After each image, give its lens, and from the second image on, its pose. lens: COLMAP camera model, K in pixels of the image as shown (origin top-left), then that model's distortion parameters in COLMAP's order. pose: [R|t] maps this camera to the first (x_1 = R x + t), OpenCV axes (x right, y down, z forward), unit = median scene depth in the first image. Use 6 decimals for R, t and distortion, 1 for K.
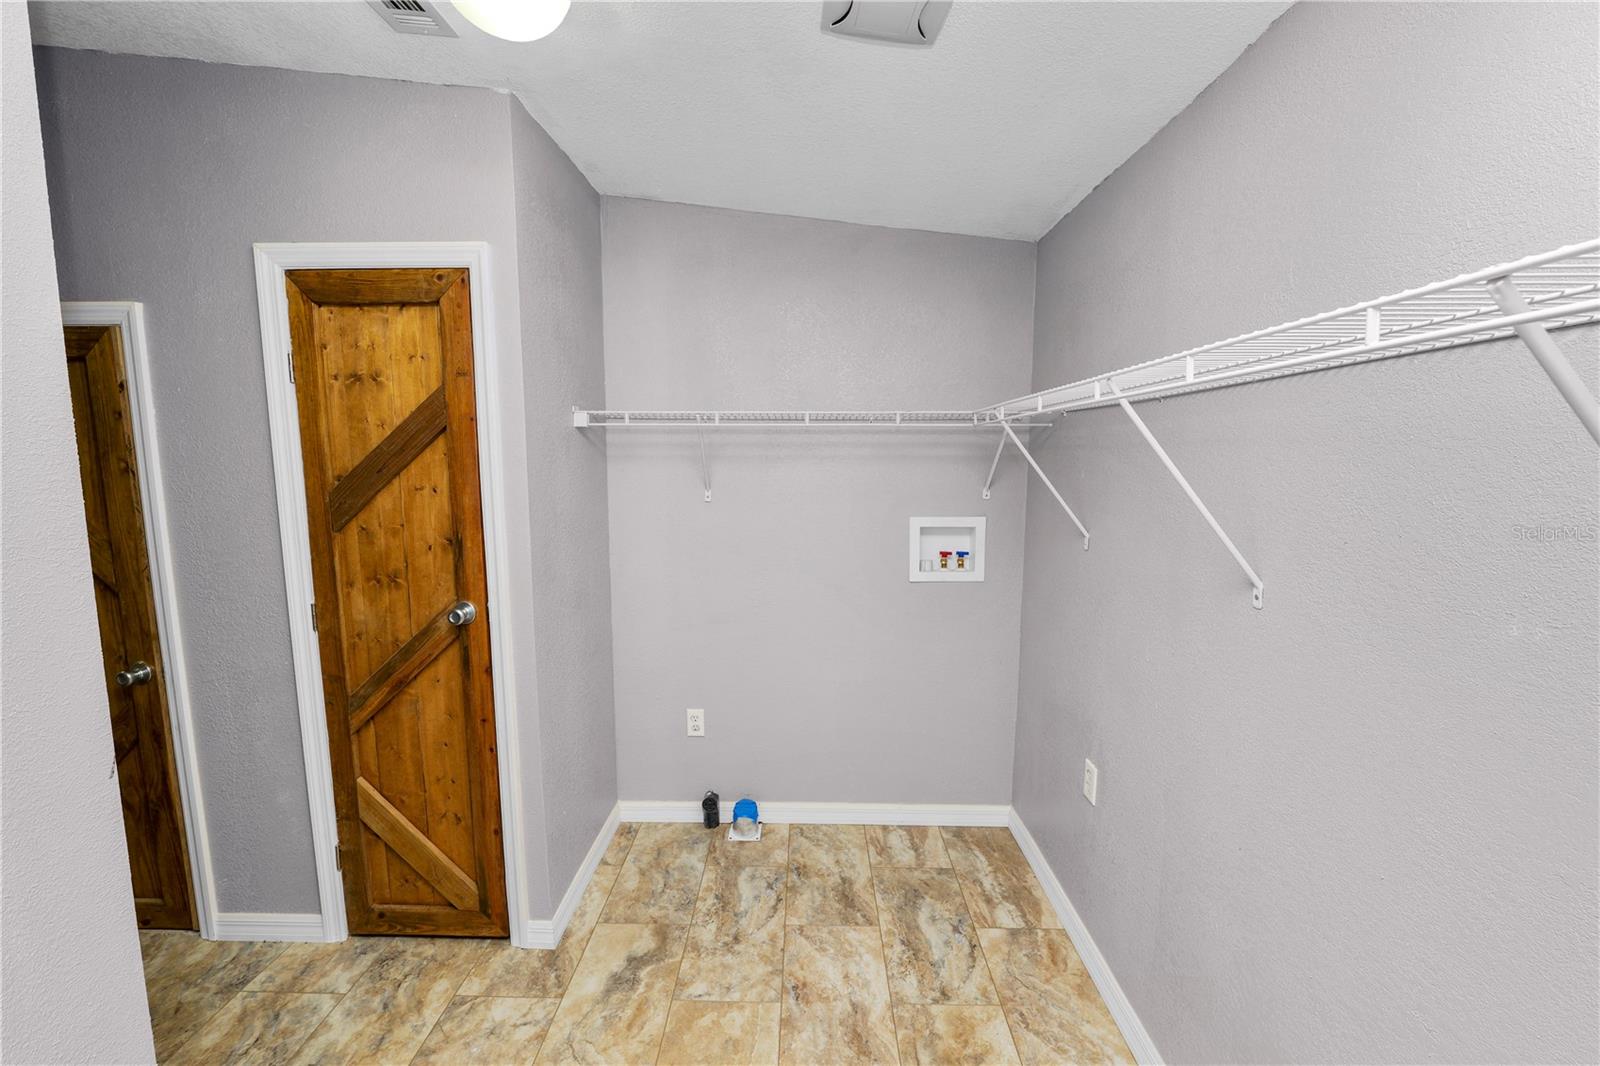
lens RADIAL K [[651.3, 0, 799.0], [0, 651.3, 519.6], [0, 0, 1]] dist [-0.012833, 0.000620]
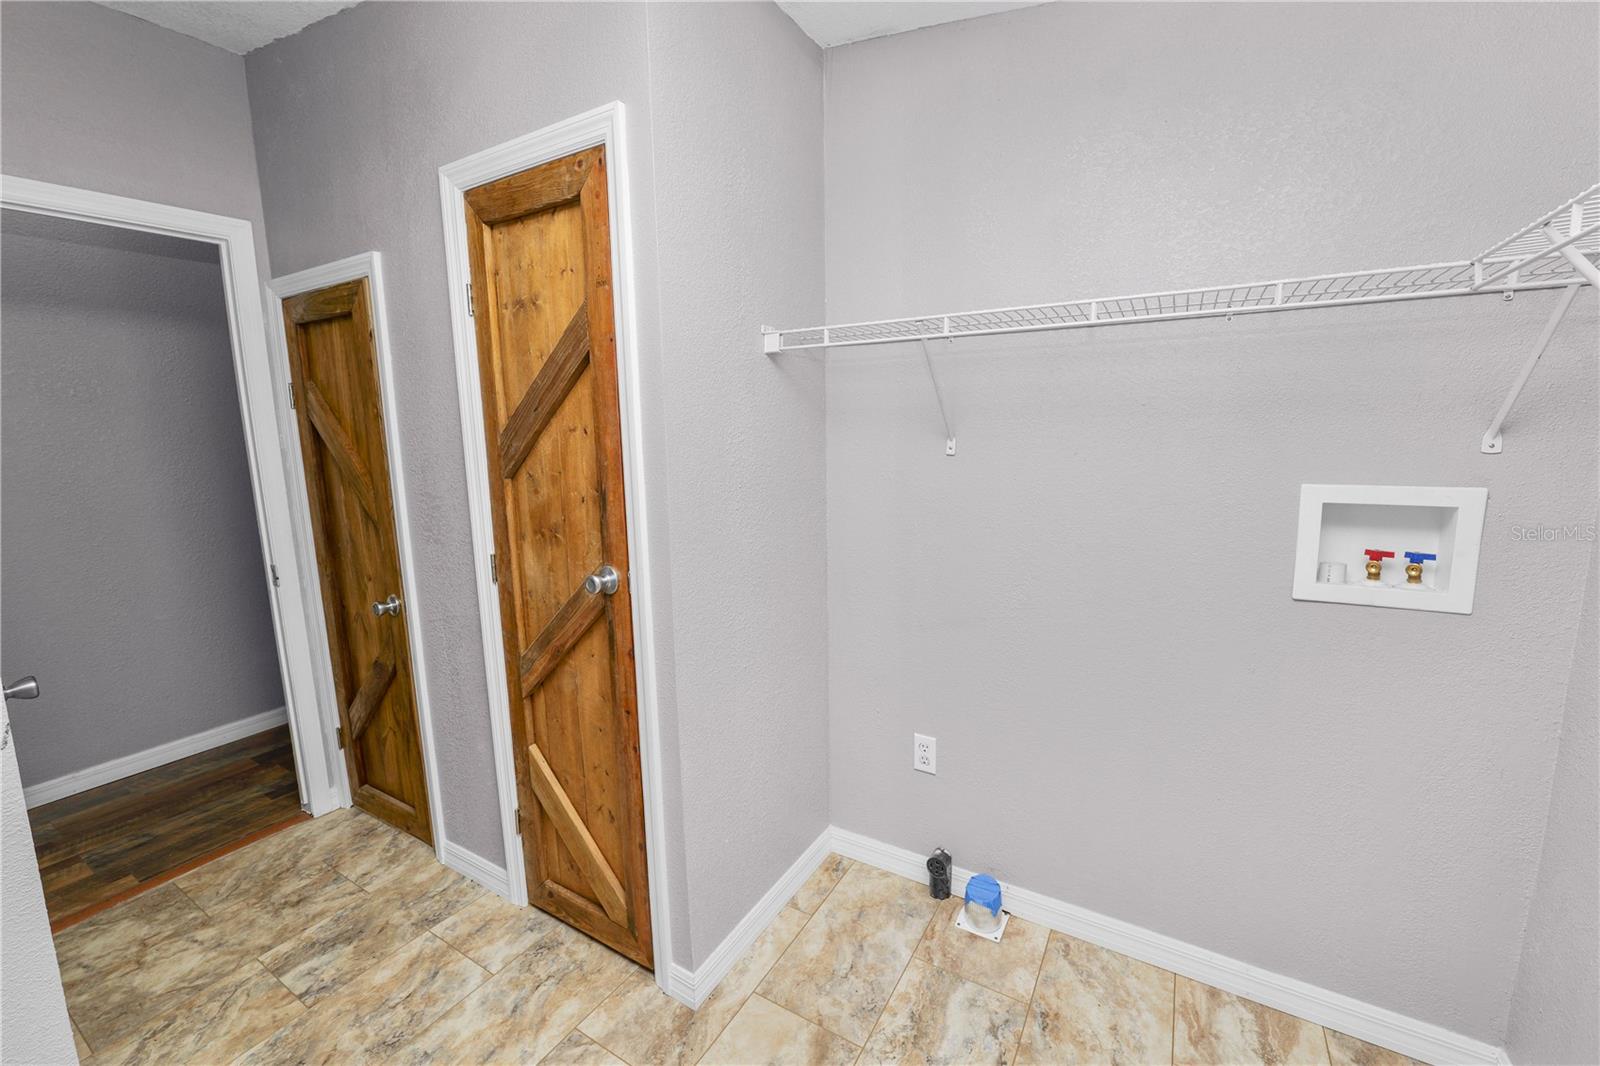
lens RADIAL K [[651.3, 0, 799.0], [0, 651.3, 519.6], [0, 0, 1]] dist [-0.012833, 0.000620]
pose [[0.865205, 0.054162, -0.498484, 0.098106], [-0.033357, 0.998164, 0.050558, 0.016435], [0.500307, -0.027115, 0.865423, 0.393996]]
